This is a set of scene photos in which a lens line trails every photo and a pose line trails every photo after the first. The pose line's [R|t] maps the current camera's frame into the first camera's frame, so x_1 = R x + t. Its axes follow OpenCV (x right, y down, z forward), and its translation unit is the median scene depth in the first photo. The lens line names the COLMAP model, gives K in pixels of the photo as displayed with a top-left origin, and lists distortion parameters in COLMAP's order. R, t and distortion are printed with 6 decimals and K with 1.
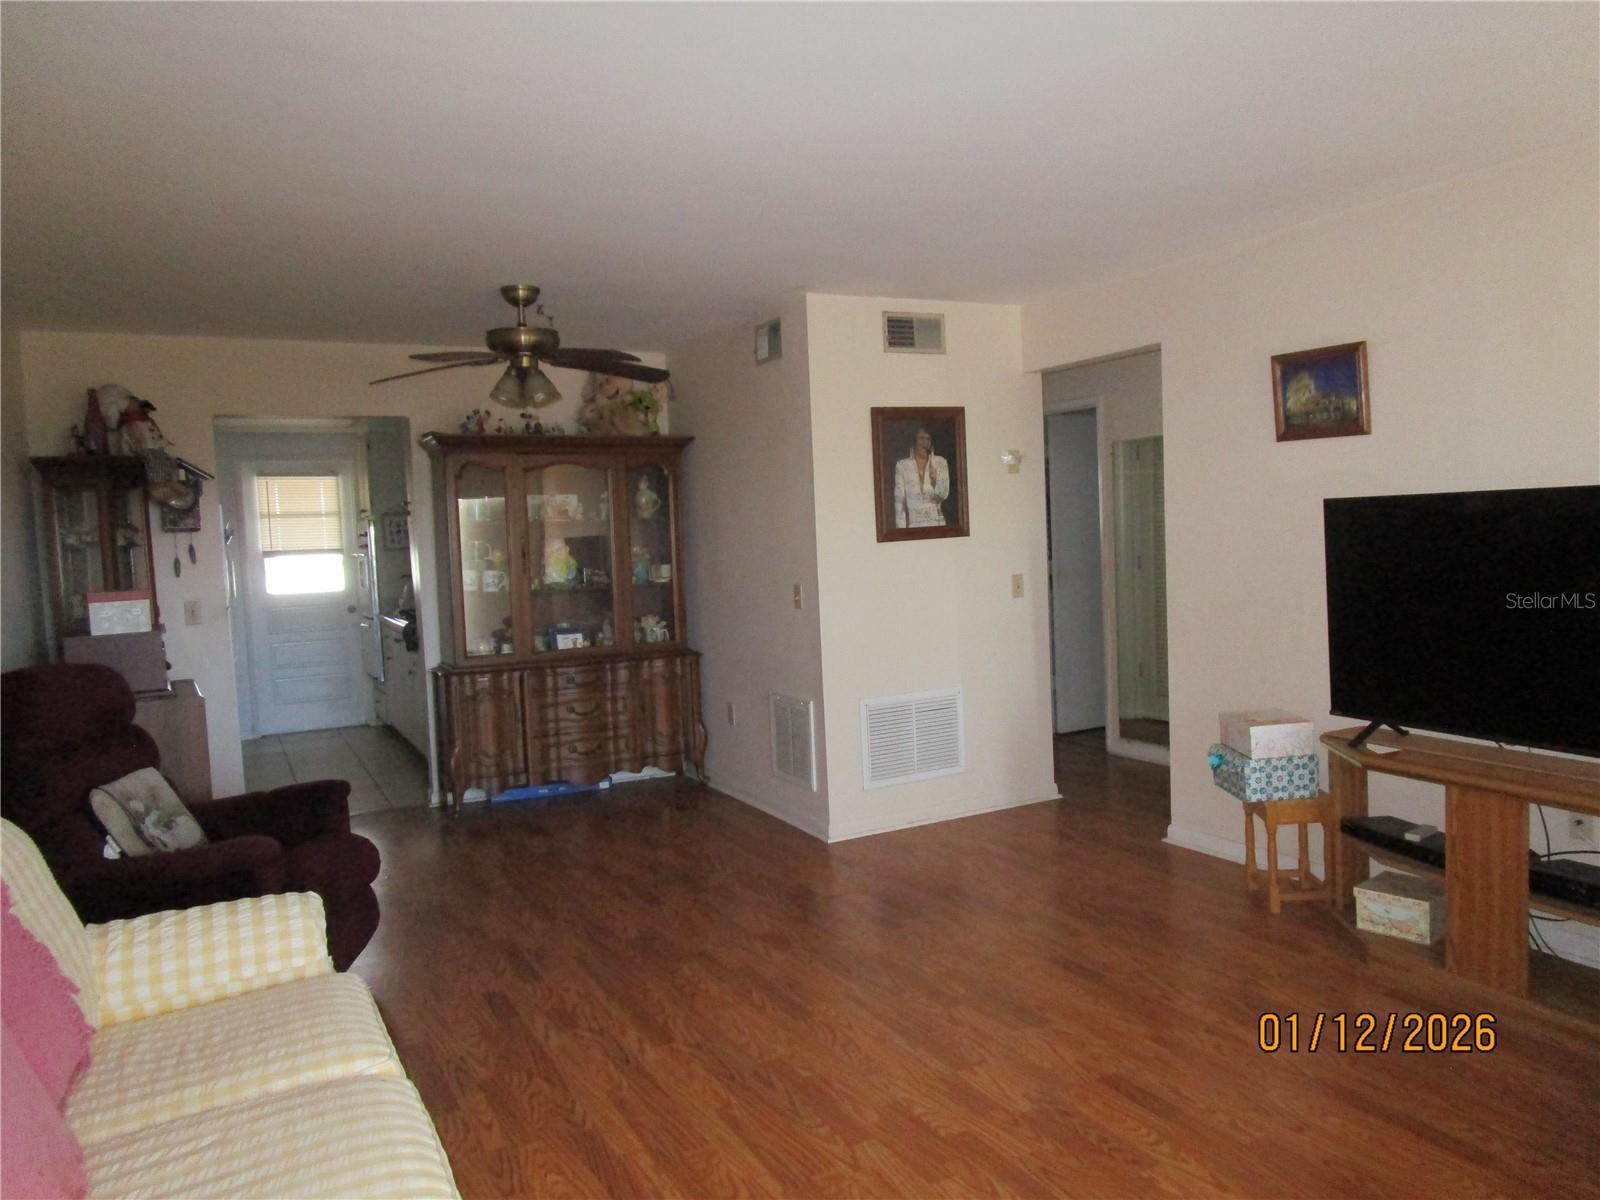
lens RADIAL K [[1145.7, 0, 798.6], [0, 1145.7, 606.5], [0, 0, 1]] dist [-0.015783, -0.002583]
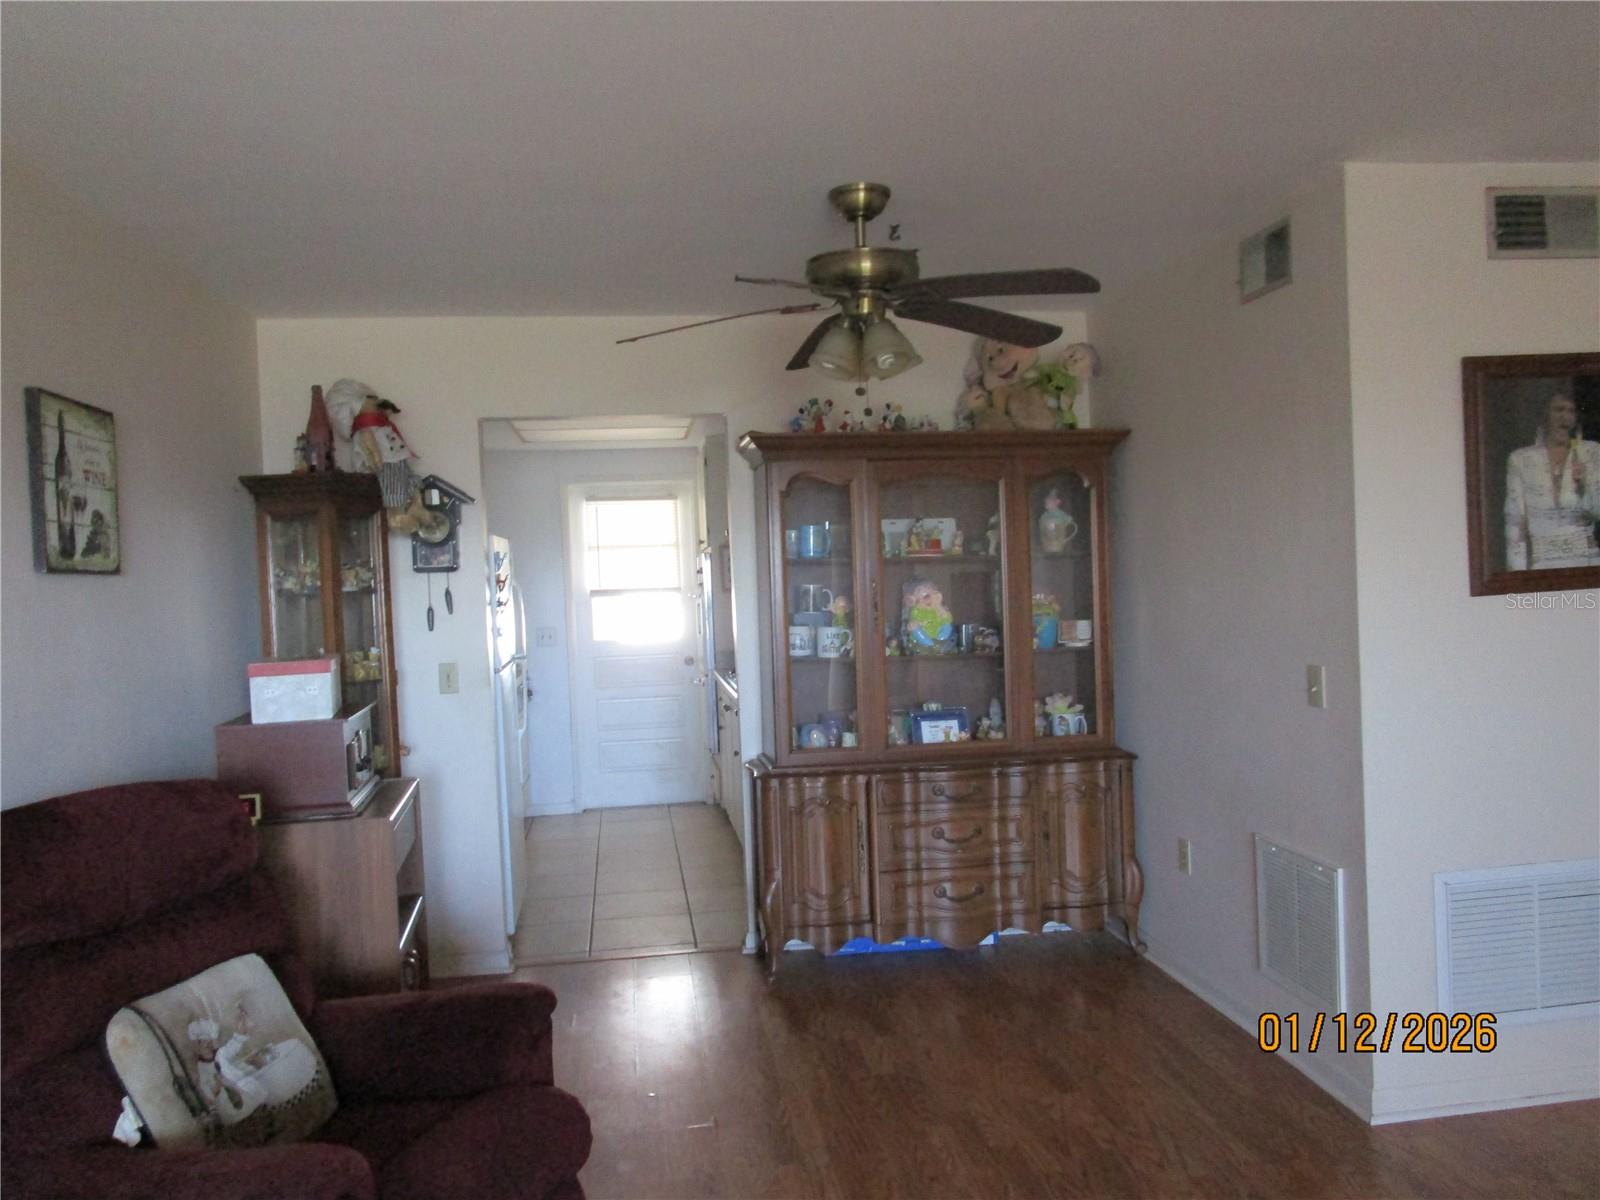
lens RADIAL K [[1210.3, 0, 787.5], [0, 1210.3, 603.6], [0, 0, 1]] dist [-0.013605, 0.000346]
pose [[0.940323, 0.012173, -0.340065, -0.041110], [-0.021958, 0.999448, -0.024940, -0.026812], [0.339574, 0.030919, 0.940071, 0.293269]]
